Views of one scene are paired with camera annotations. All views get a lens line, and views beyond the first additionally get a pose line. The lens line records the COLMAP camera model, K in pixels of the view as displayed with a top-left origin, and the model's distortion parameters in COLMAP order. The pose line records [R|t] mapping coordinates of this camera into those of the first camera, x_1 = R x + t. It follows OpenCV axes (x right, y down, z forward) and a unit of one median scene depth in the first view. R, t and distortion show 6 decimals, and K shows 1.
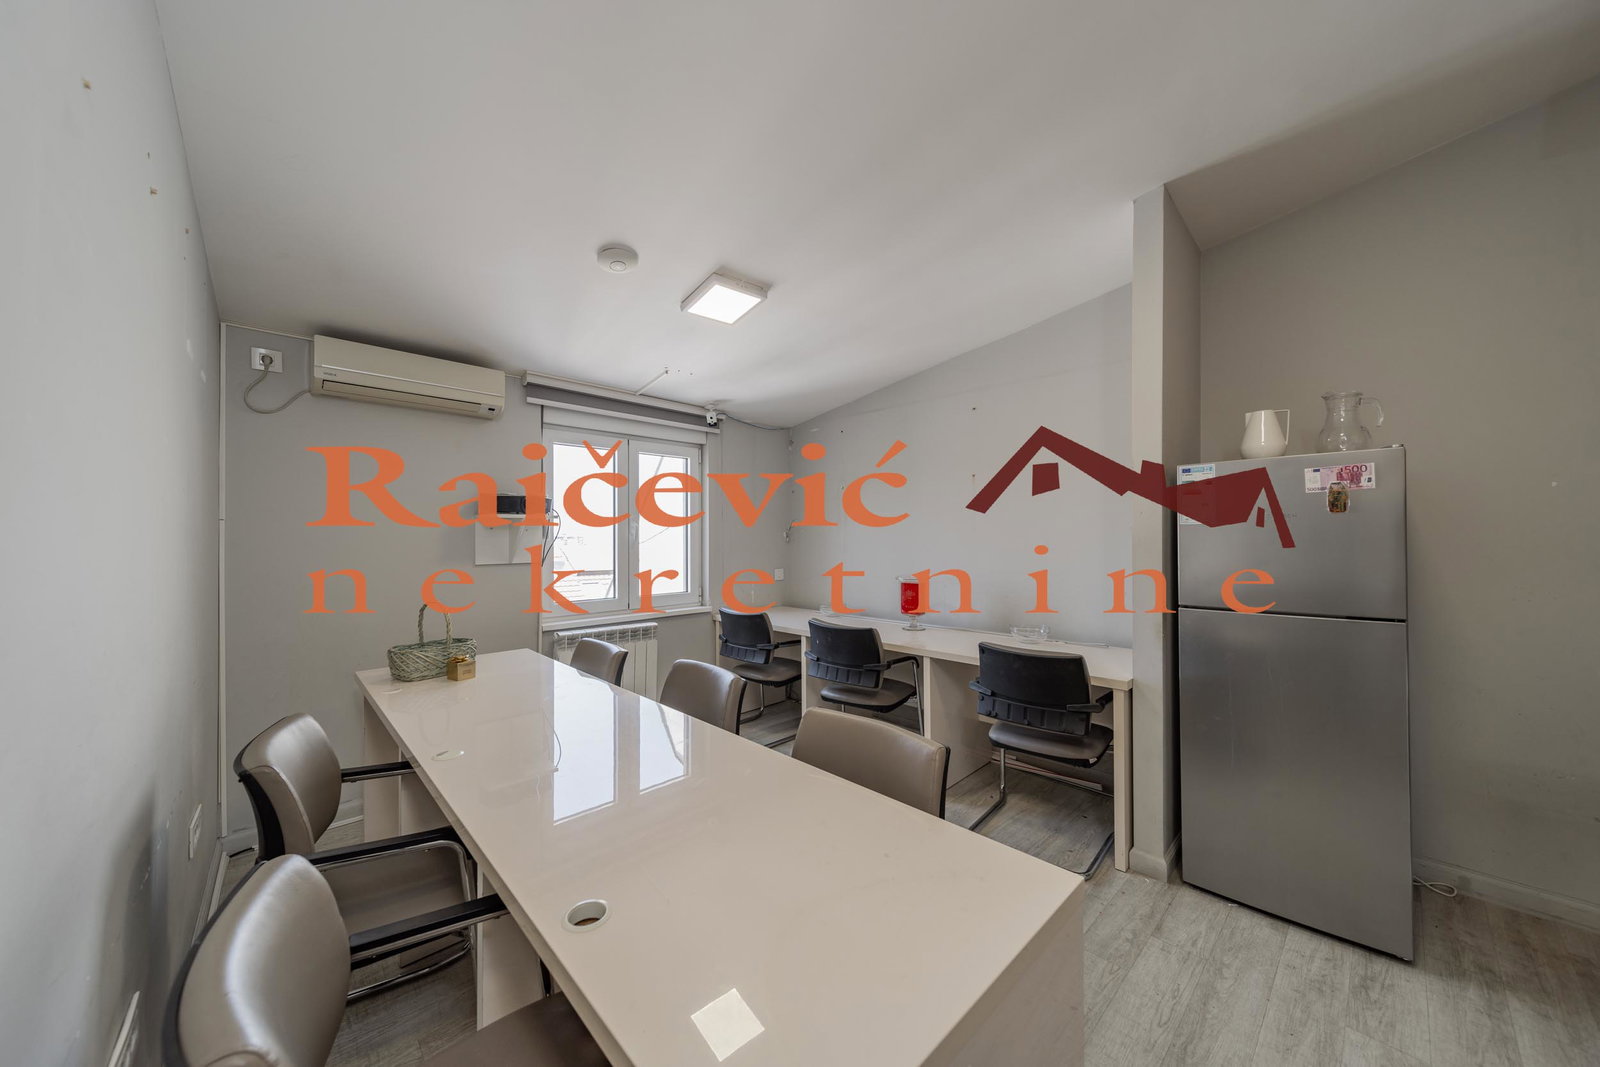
lens RADIAL K [[558.3, 0, 801.0], [0, 558.3, 537.6], [0, 0, 1]] dist [0.009220, -0.000302]
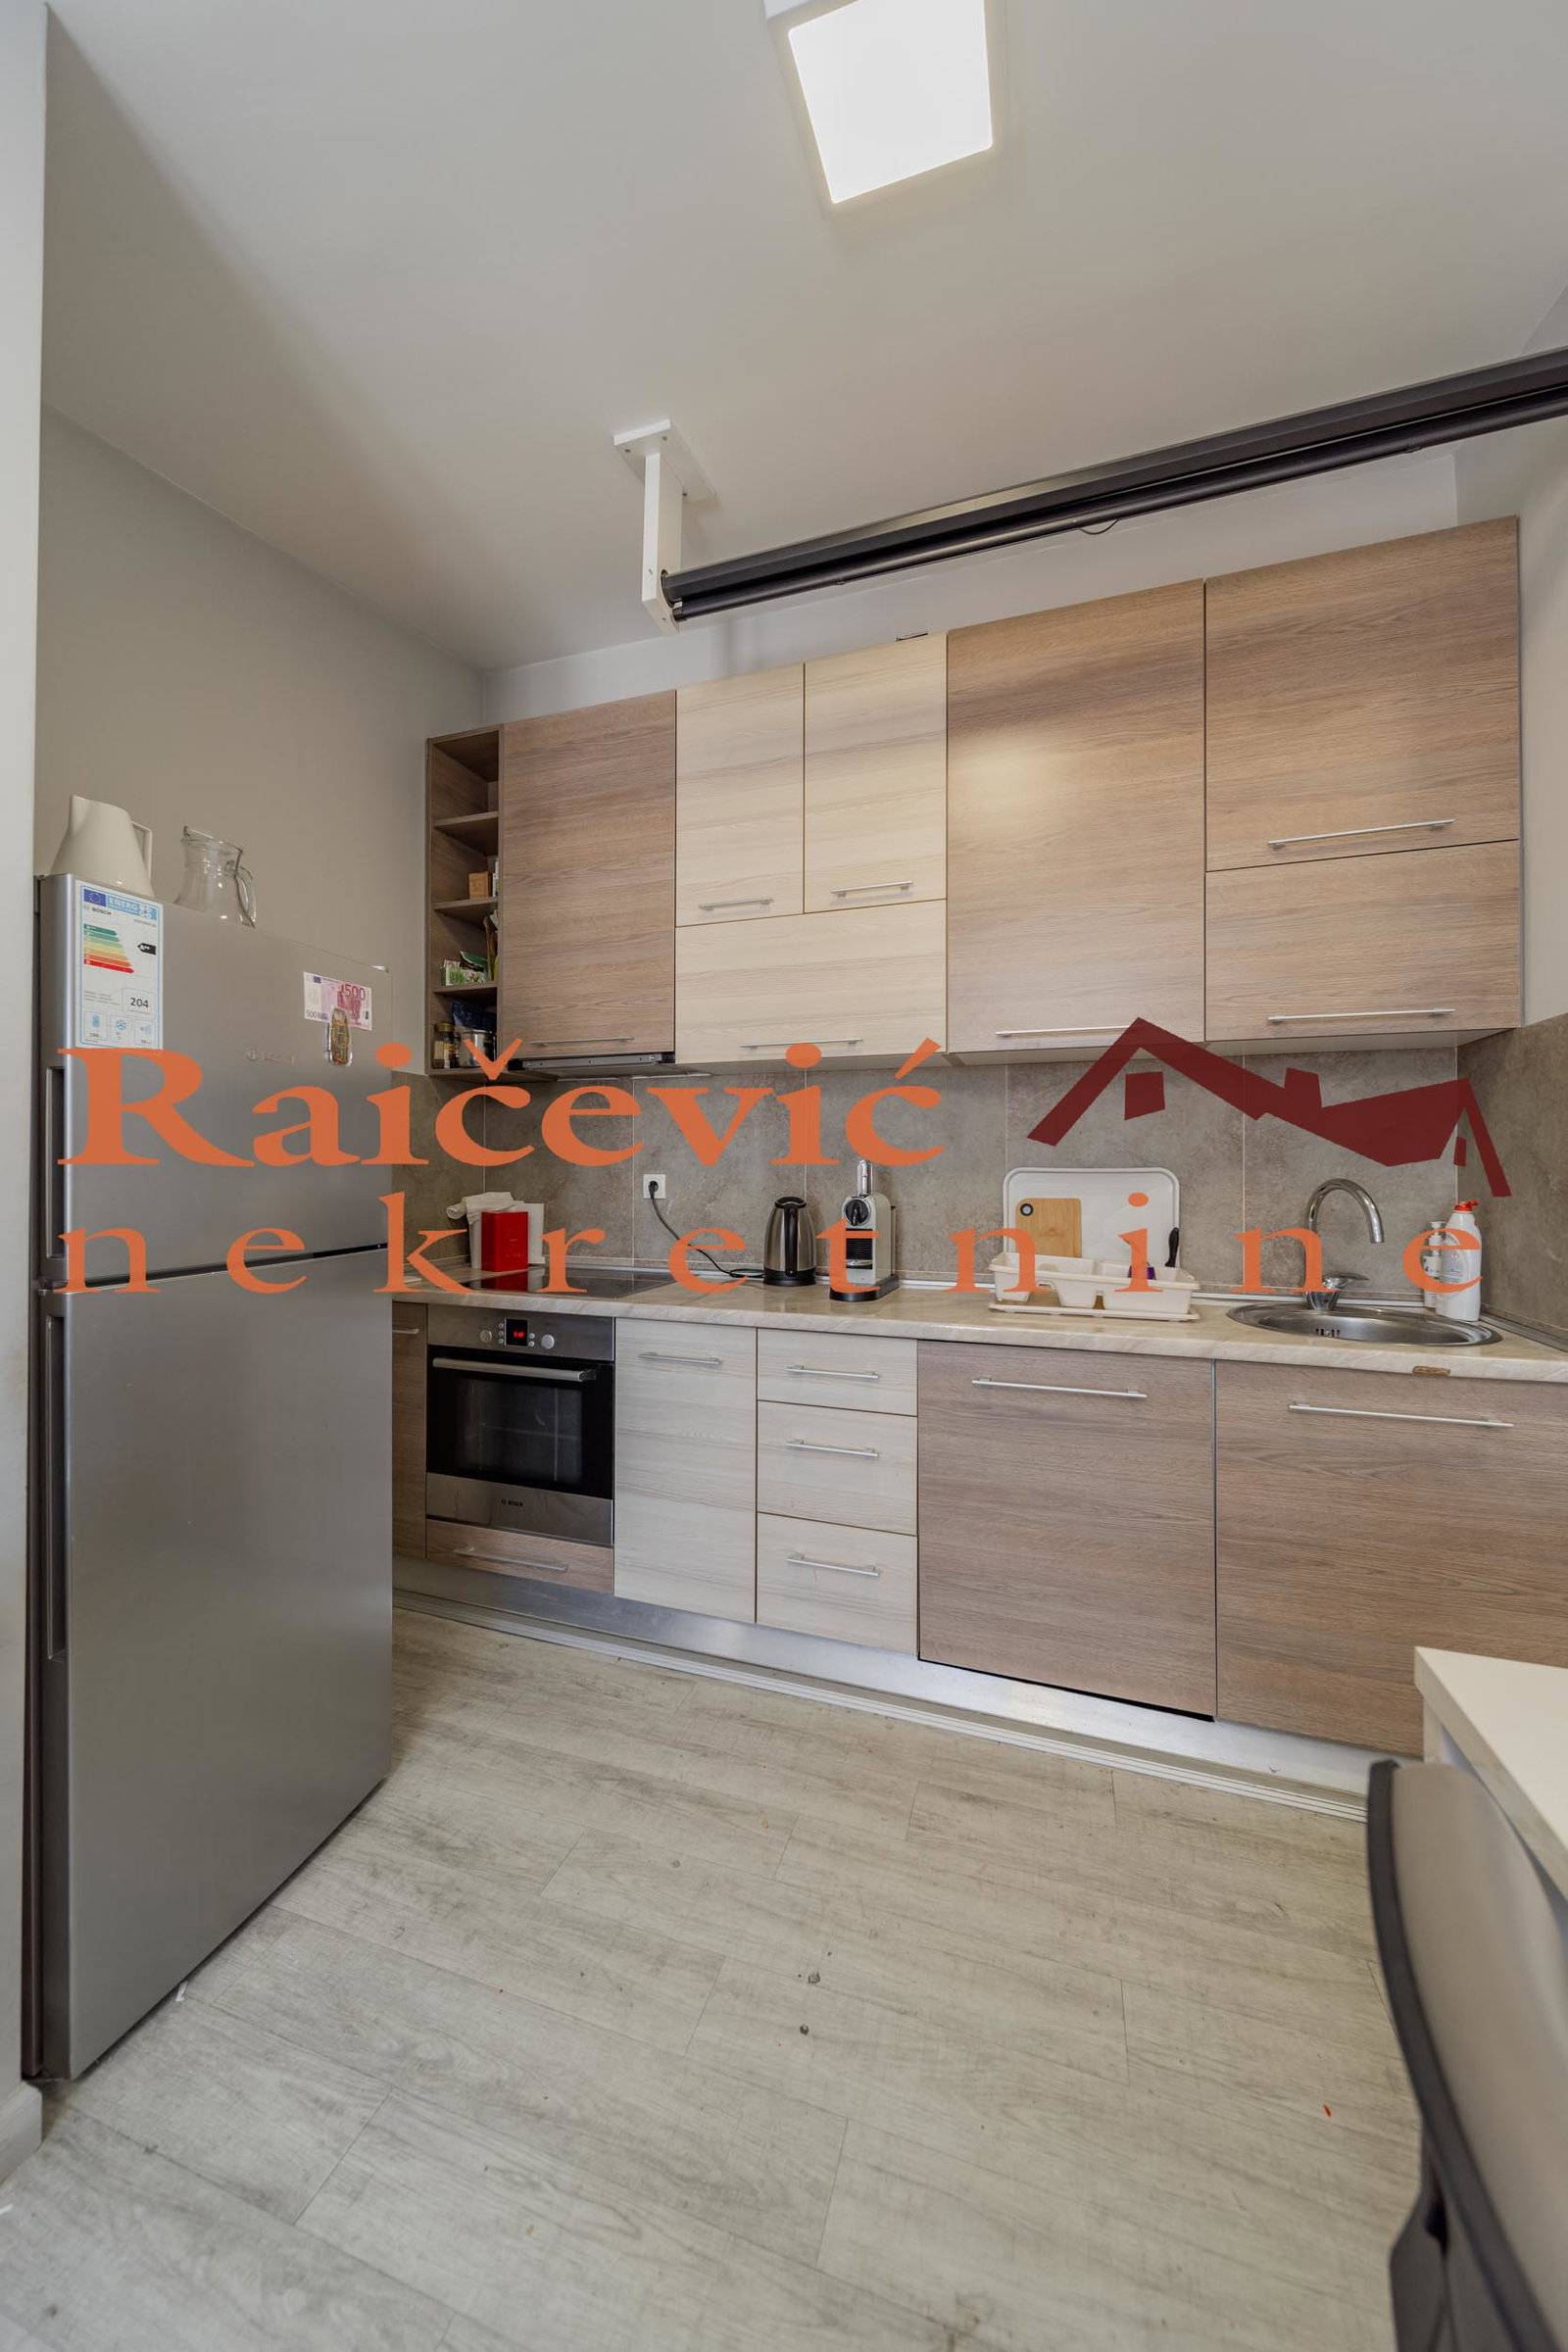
lens RADIAL K [[820.8, 0, 825.0], [0, 820.8, 1155.4], [0, 0, 1]] dist [0.009220, -0.000302]
pose [[-0.469232, 0.004218, 0.883065, 0.012117], [-0.011865, 0.999868, -0.011081, 0.053301], [-0.882995, -0.015677, -0.469120, 1.034313]]
